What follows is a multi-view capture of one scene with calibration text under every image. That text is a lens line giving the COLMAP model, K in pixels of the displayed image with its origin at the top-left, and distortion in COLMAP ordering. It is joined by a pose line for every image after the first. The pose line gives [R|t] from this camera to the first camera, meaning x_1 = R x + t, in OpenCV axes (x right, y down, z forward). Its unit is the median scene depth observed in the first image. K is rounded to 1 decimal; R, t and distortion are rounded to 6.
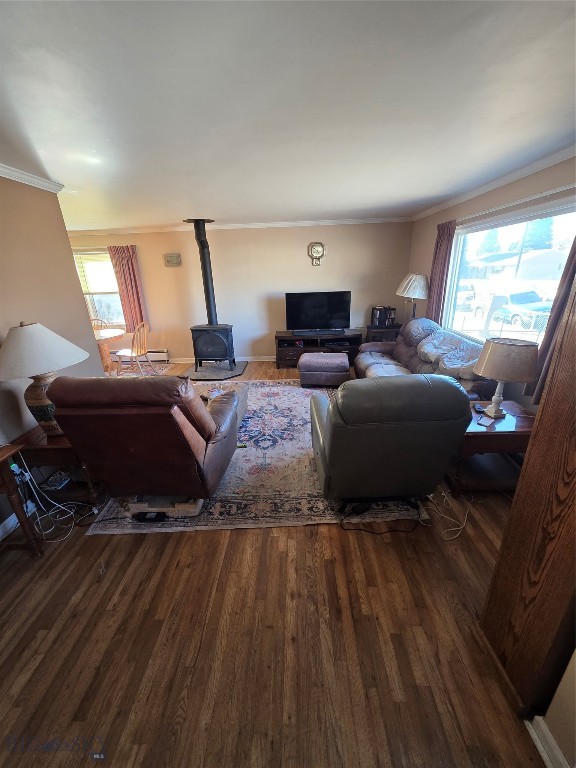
lens RADIAL K [[308.3, 0, 284.9], [0, 308.3, 381.7], [0, 0, 1]] dist [-0.000437, 0.000085]
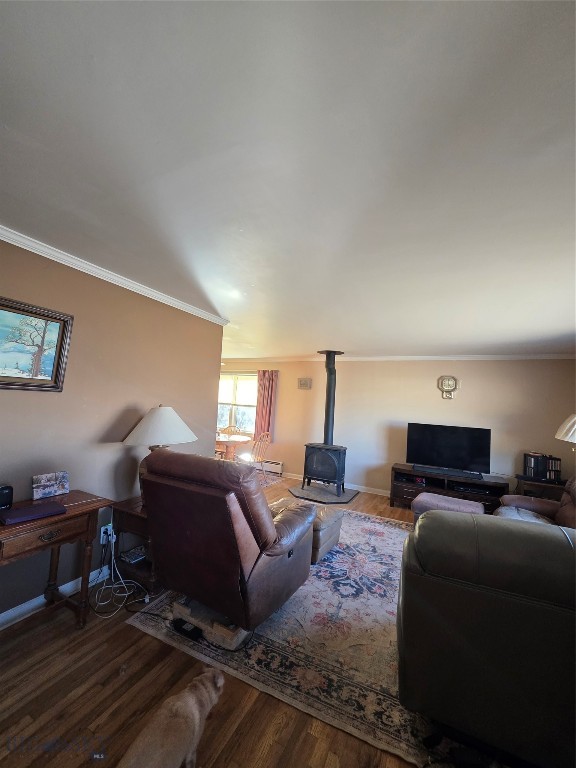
lens RADIAL K [[308.3, 0, 284.9], [0, 308.3, 381.7], [0, 0, 1]] dist [-0.000437, 0.000085]
pose [[0.899225, 0.060288, -0.433312, 0.084926], [-0.234196, 0.902925, -0.360386, 0.032885], [0.369521, 0.425548, 0.826053, 0.049521]]
